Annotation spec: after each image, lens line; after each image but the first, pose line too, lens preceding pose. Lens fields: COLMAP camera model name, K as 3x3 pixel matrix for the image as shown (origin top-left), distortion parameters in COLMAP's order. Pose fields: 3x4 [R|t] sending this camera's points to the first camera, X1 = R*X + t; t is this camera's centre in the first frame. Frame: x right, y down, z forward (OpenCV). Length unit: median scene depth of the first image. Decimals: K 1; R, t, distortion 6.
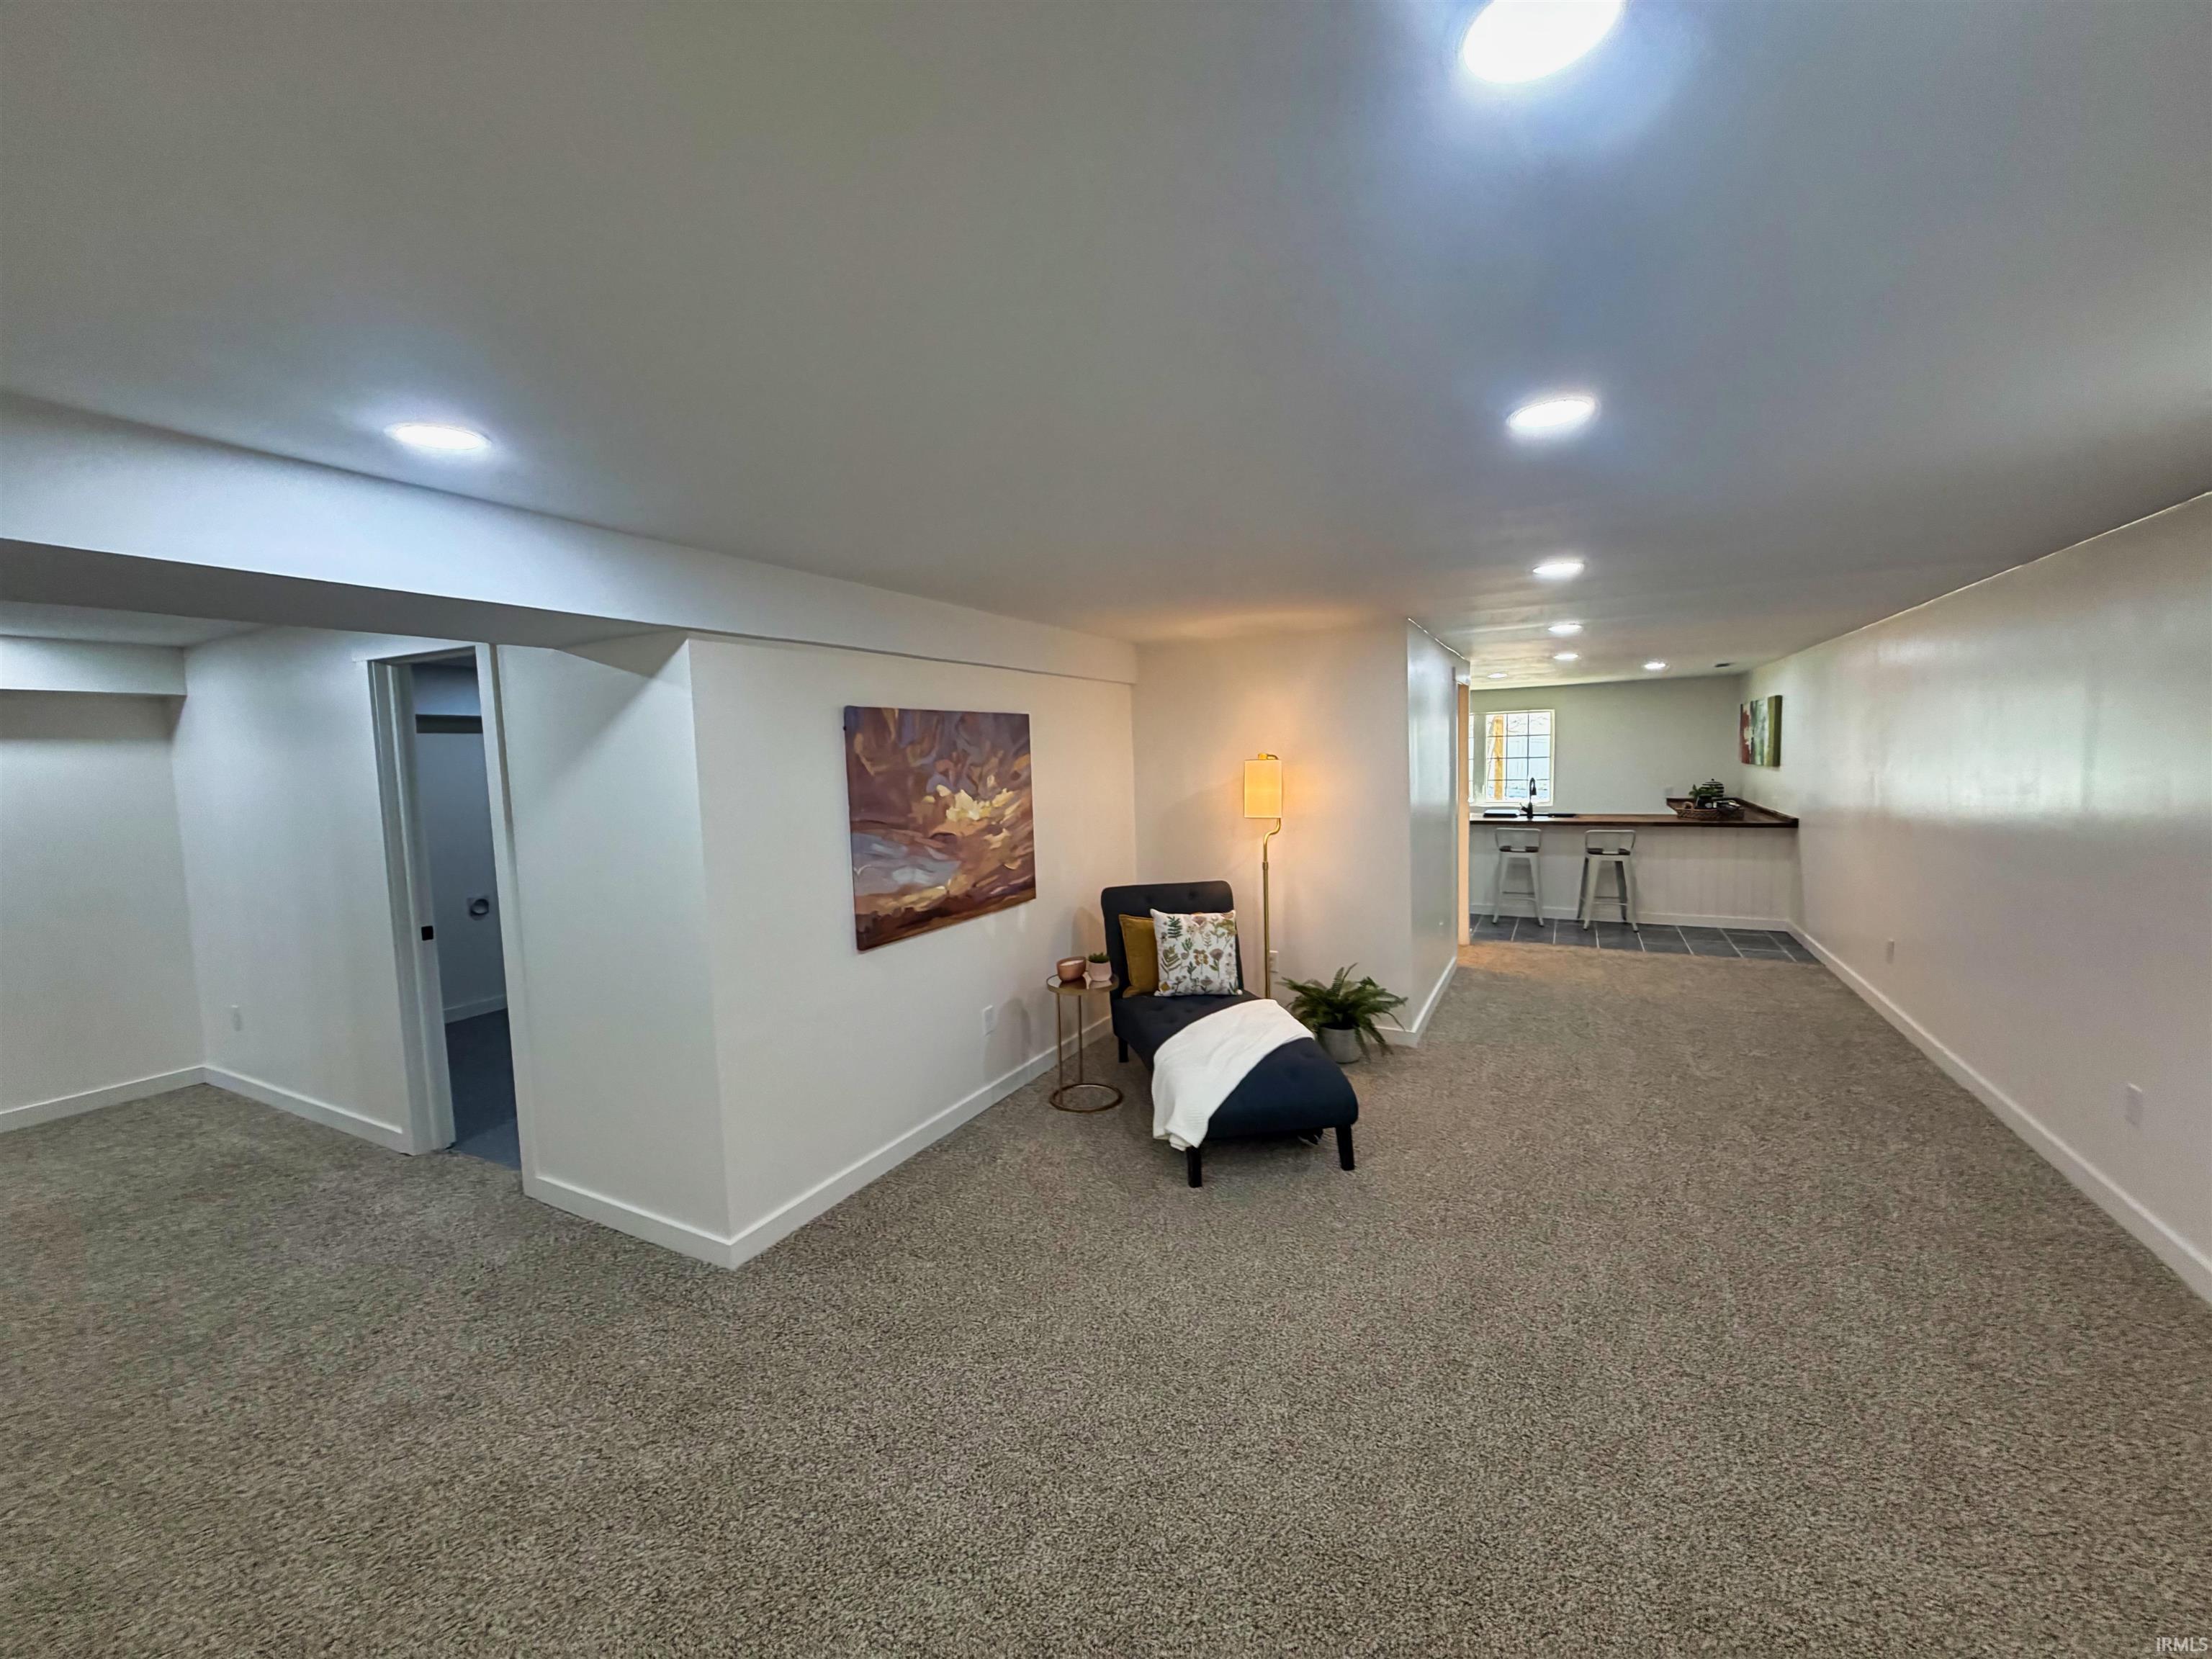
lens RADIAL K [[878.4, 0, 1104.1], [0, 878.4, 829.7], [0, 0, 1]] dist [-0.001539, 0.000357]
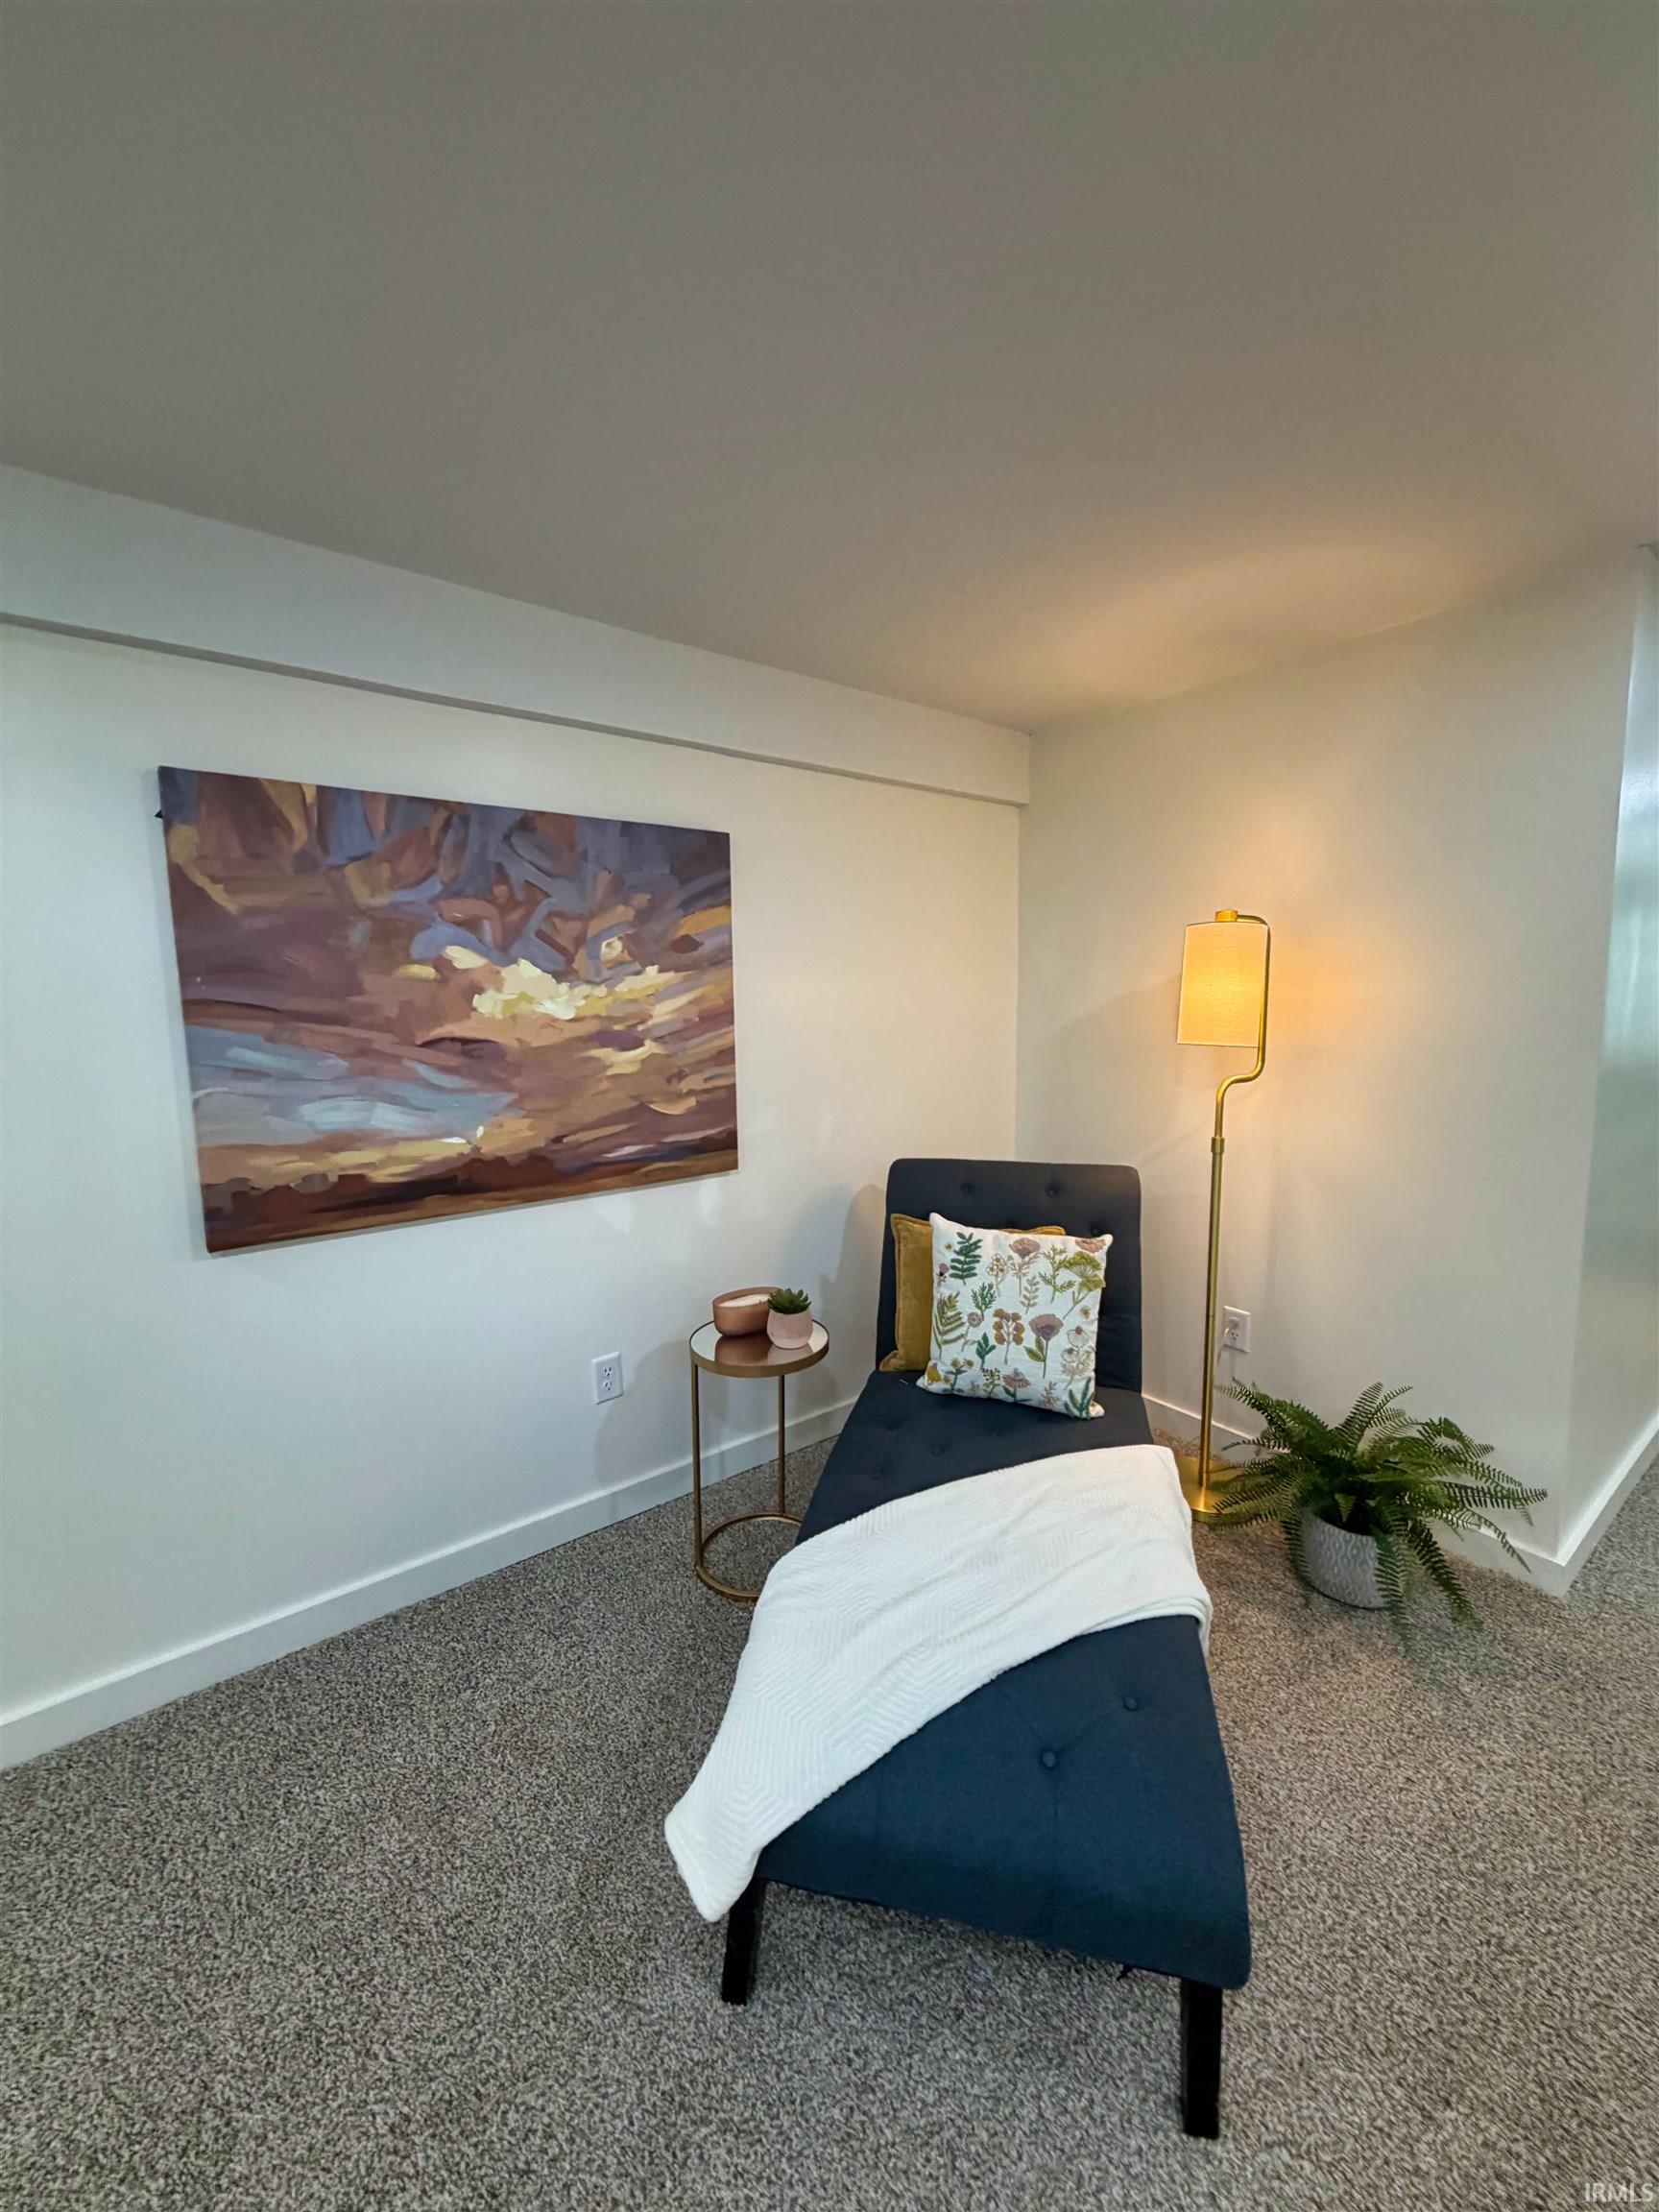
lens RADIAL K [[878.4, 0, 832.8], [0, 878.4, 1097.9], [0, 0, 1]] dist [-0.001539, 0.000357]
pose [[0.913260, 0.070771, -0.401184, 0.214759], [-0.053007, 0.997066, 0.055220, -0.001306], [0.403915, -0.029165, 0.914332, 0.549292]]
